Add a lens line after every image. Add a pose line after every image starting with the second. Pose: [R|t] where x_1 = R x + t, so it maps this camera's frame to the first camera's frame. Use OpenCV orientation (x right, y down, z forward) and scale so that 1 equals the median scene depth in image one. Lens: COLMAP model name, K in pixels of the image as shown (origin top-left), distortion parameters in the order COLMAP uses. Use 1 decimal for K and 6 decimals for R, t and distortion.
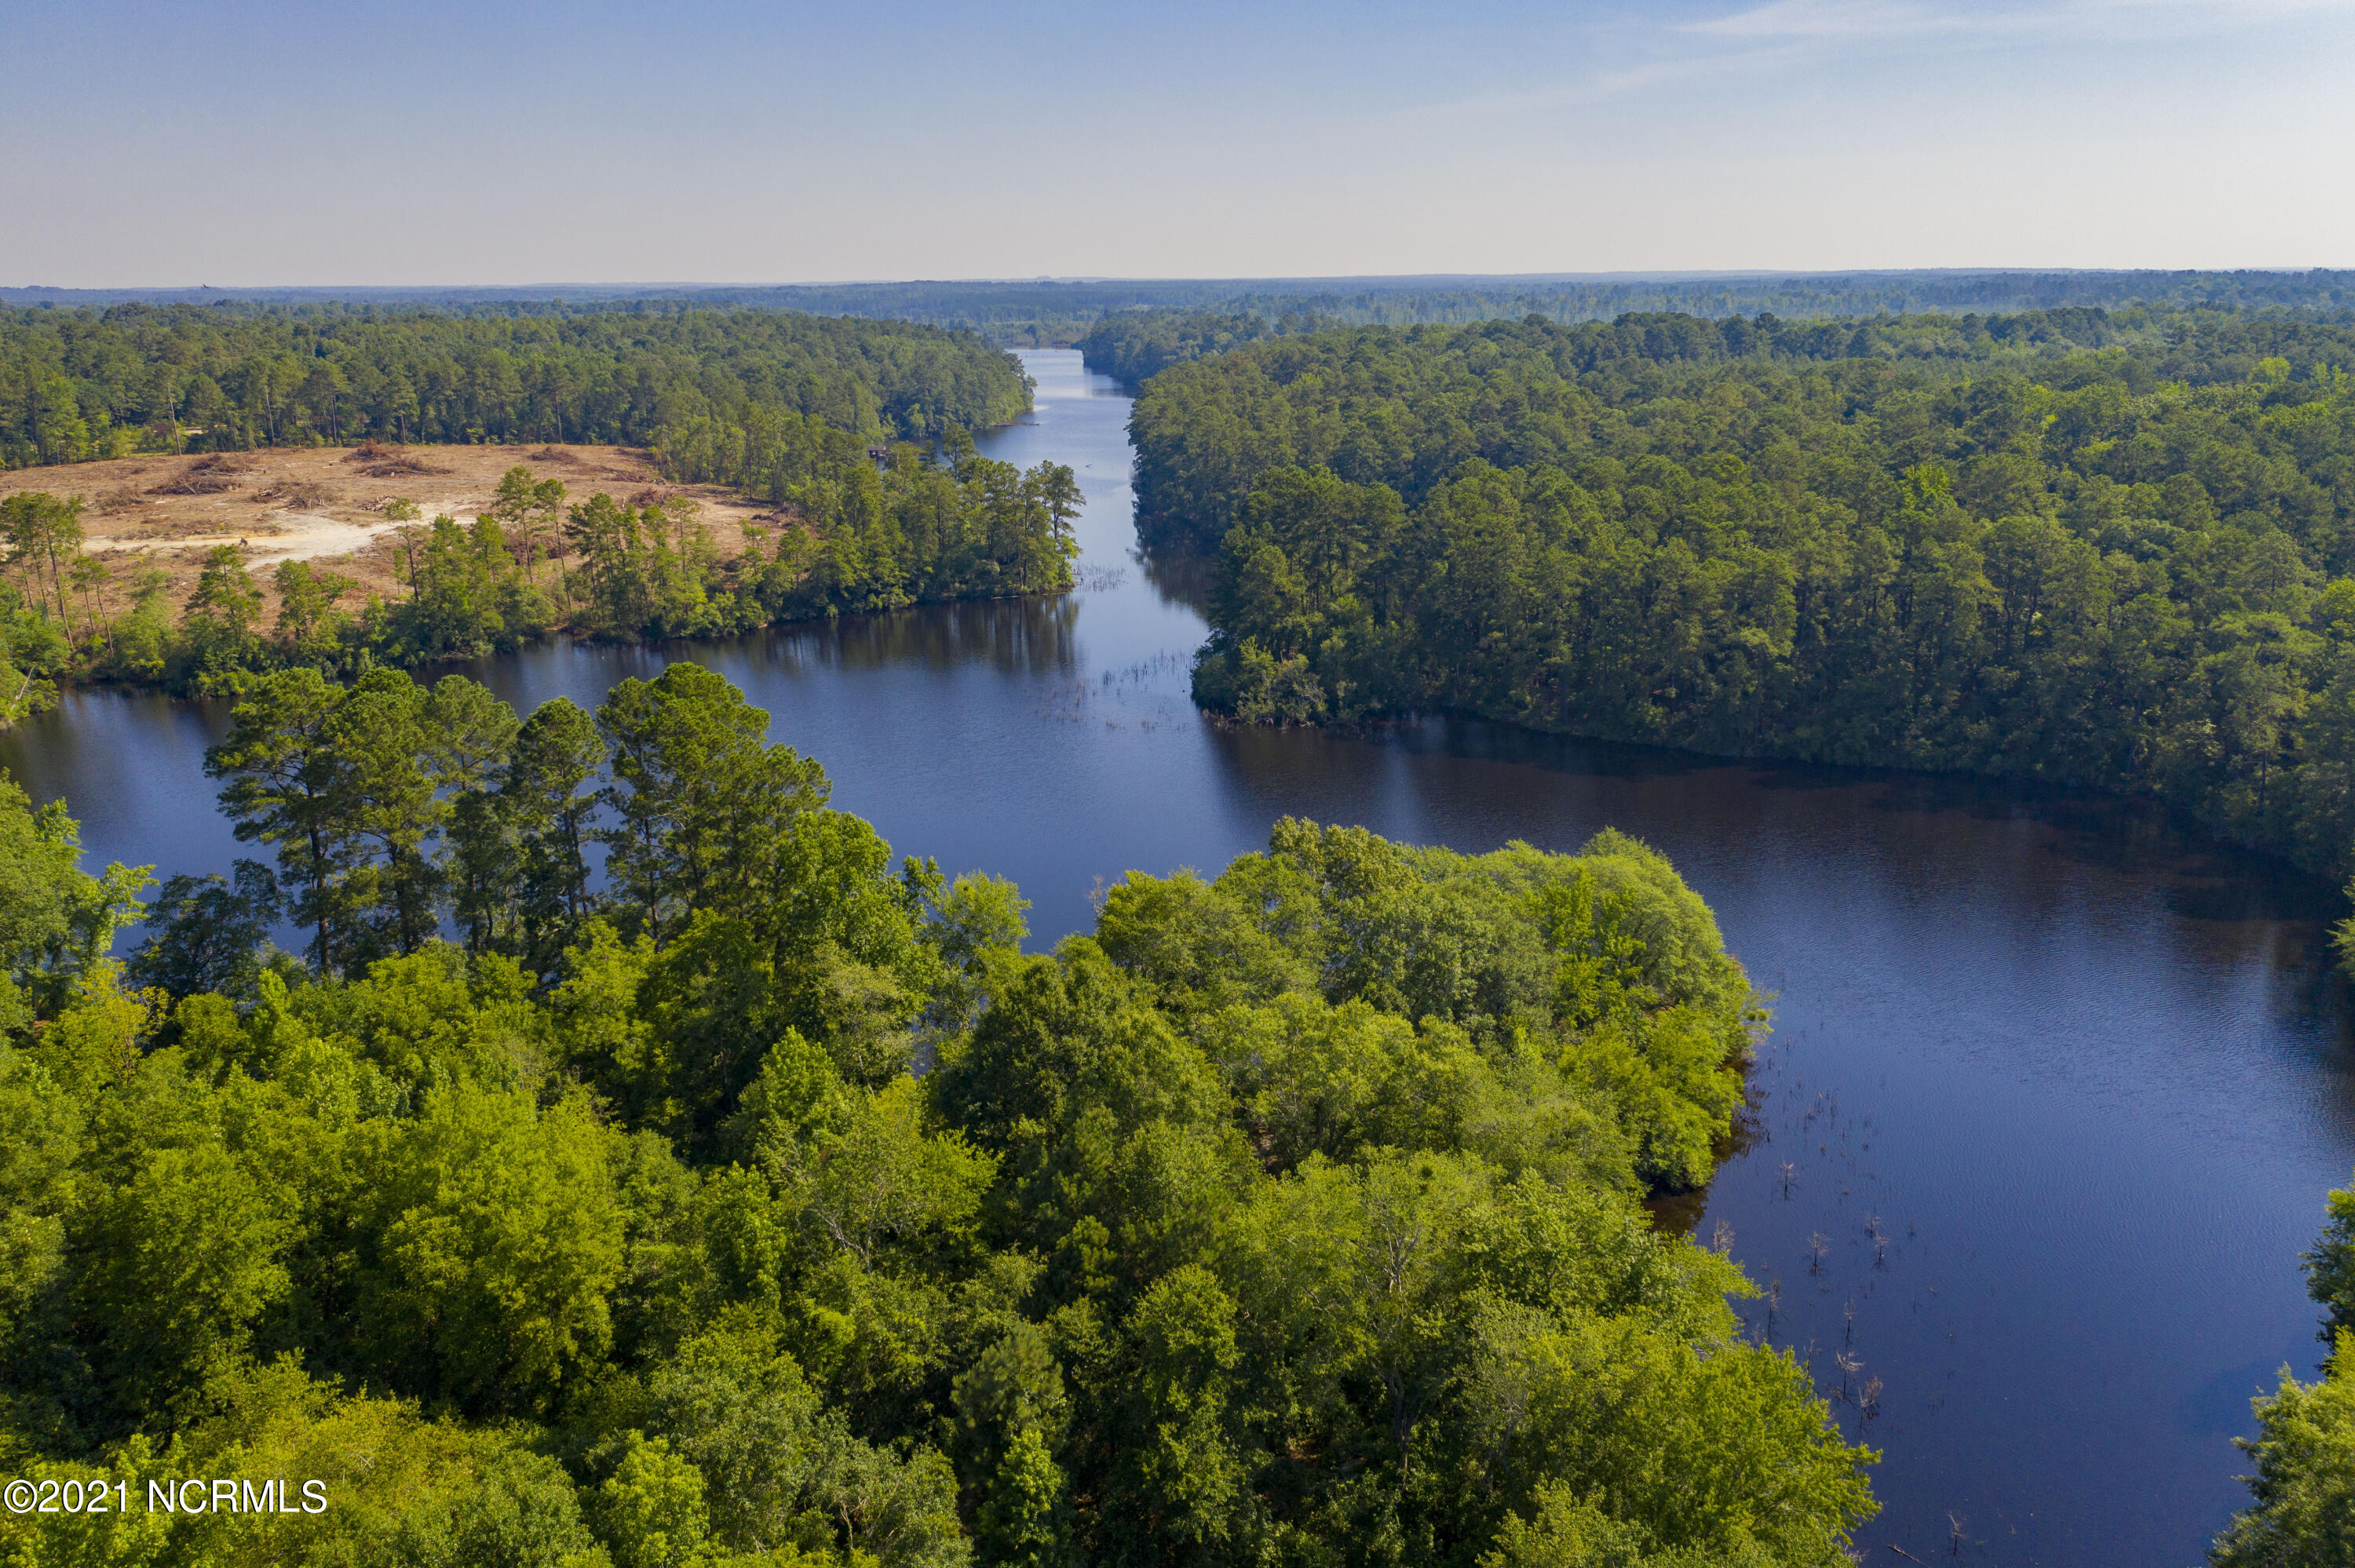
lens RADIAL K [[1851.9, 0, 1170.7], [0, 1851.9, 776.1], [0, 0, 1]] dist [-0.014512, 0.007603]
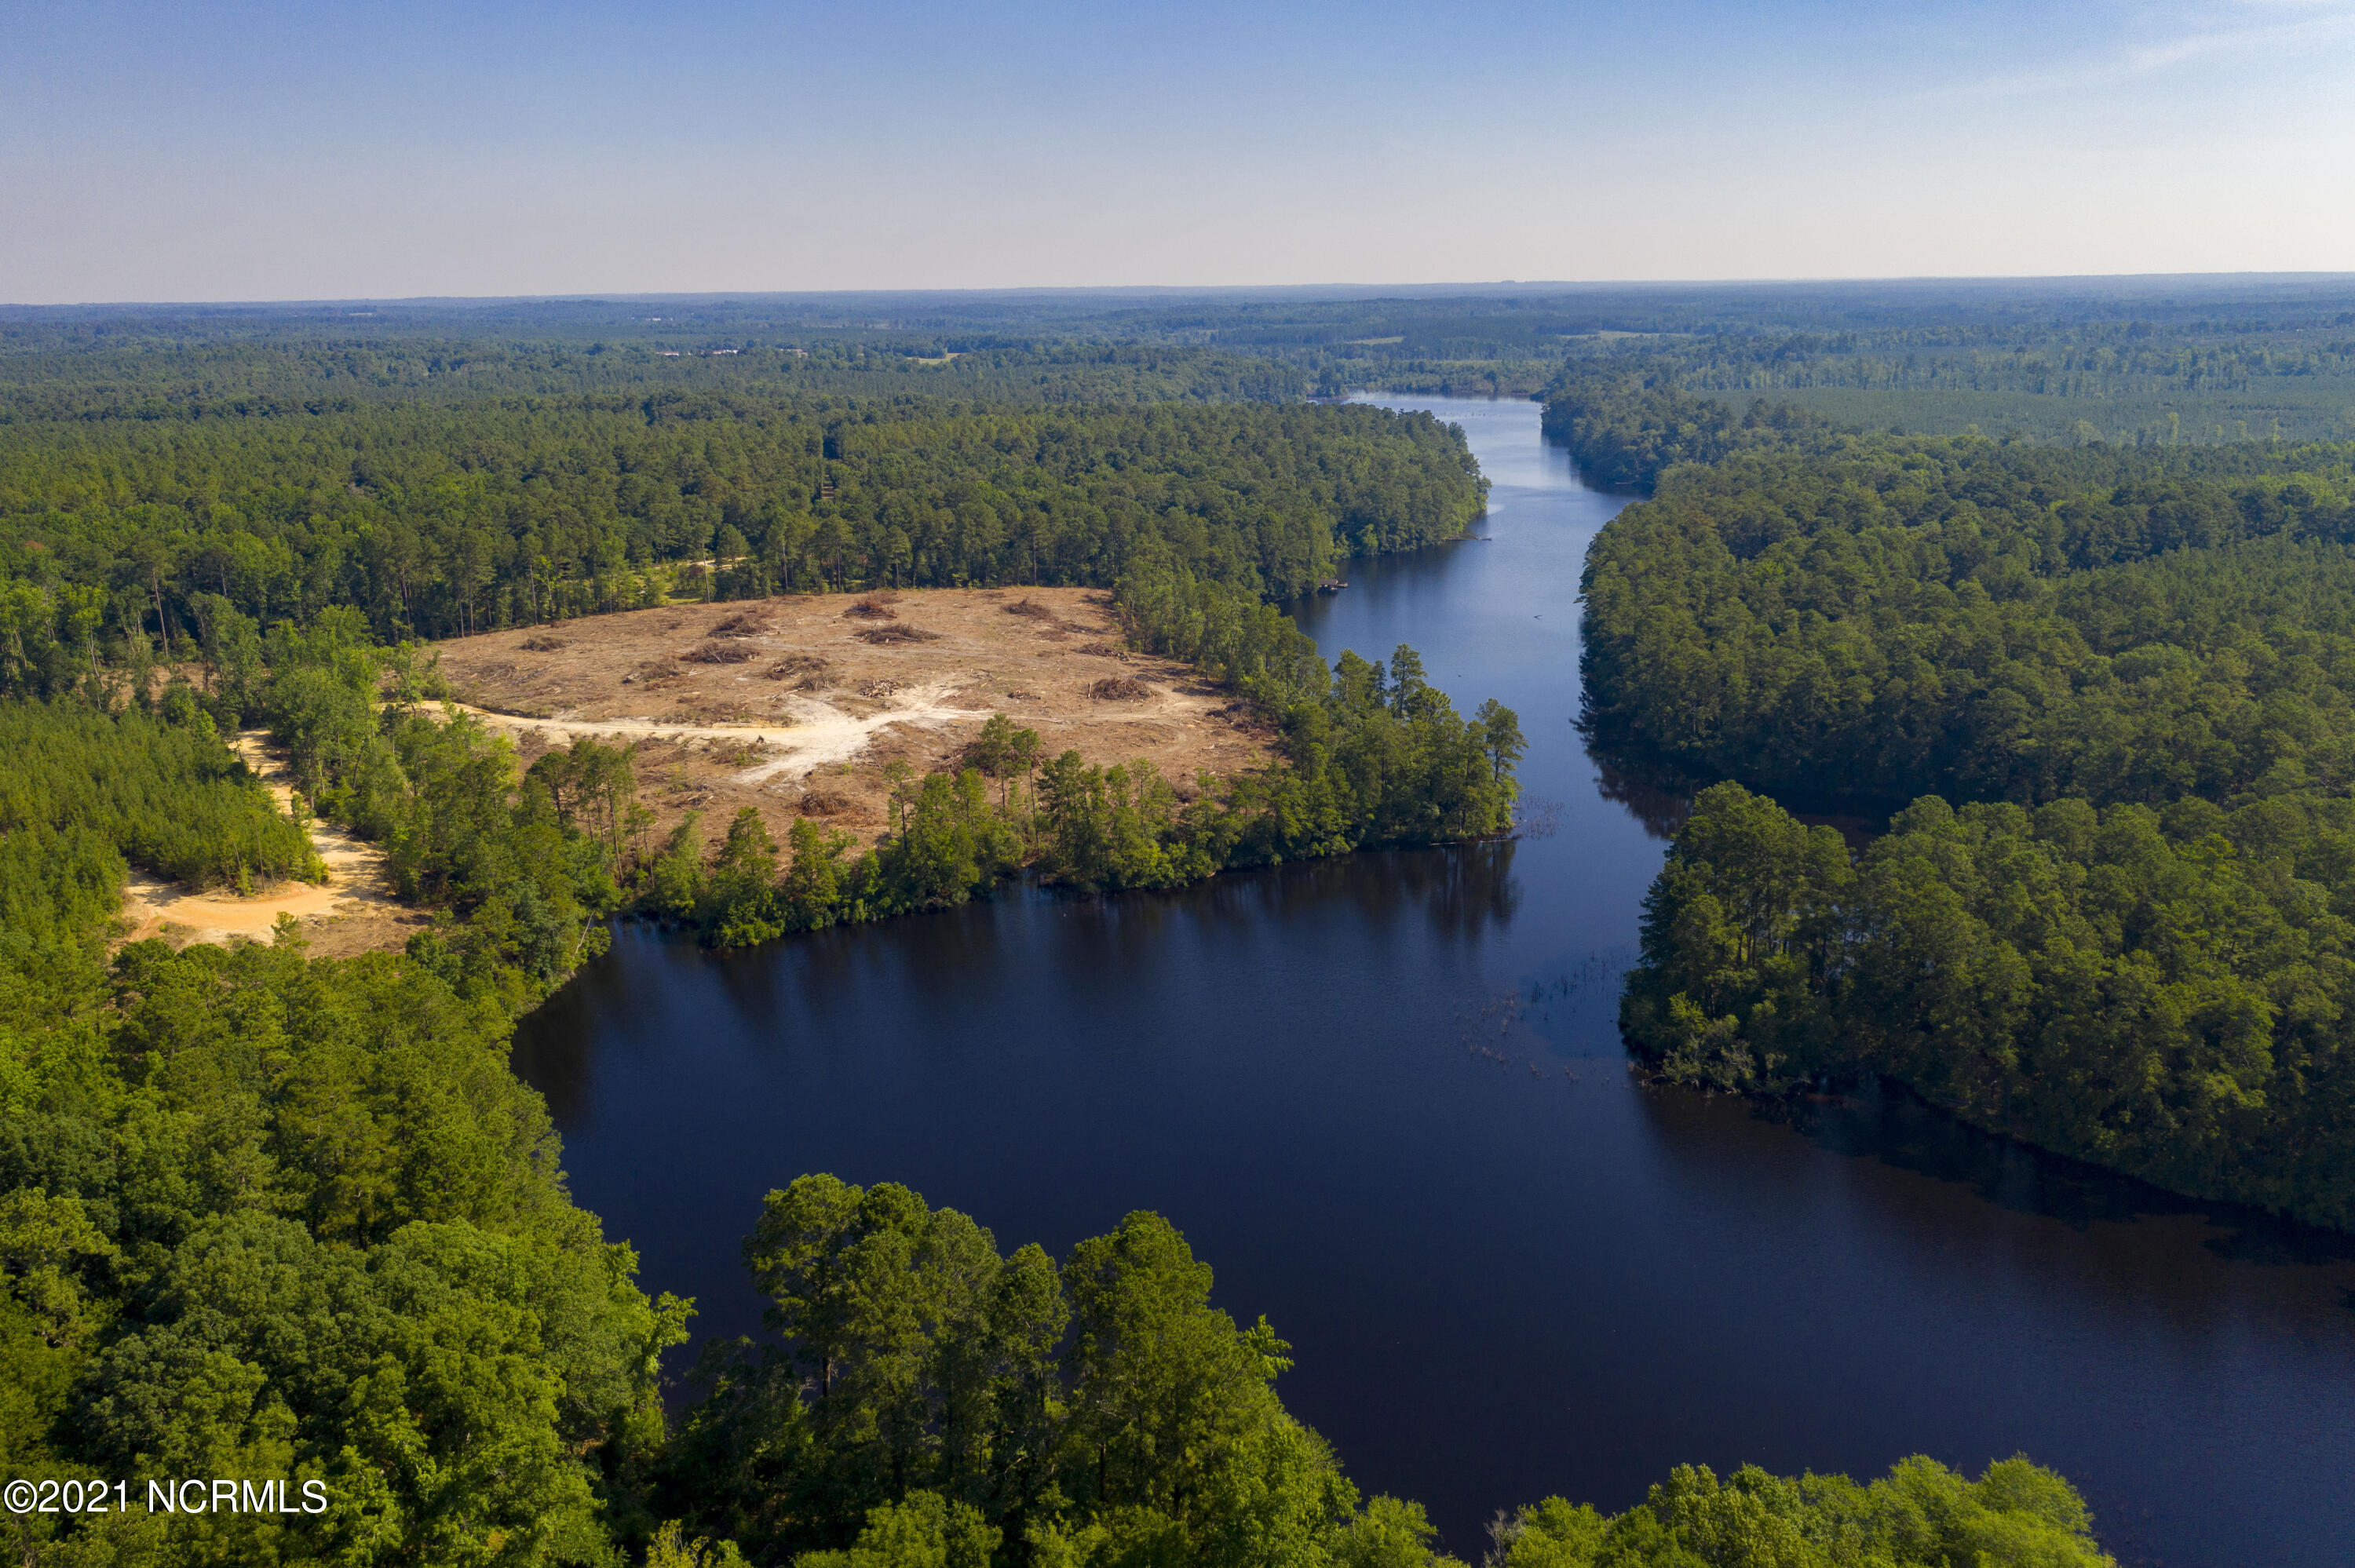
lens RADIAL K [[1851.9, 0, 1171.0], [0, 1851.9, 779.3], [0, 0, 1]] dist [-0.014512, 0.007603]
pose [[0.971214, 0.055859, -0.231567, 0.000071], [-0.055420, 0.998428, 0.008407, -0.298782], [0.231672, 0.004668, 0.972783, -0.078246]]
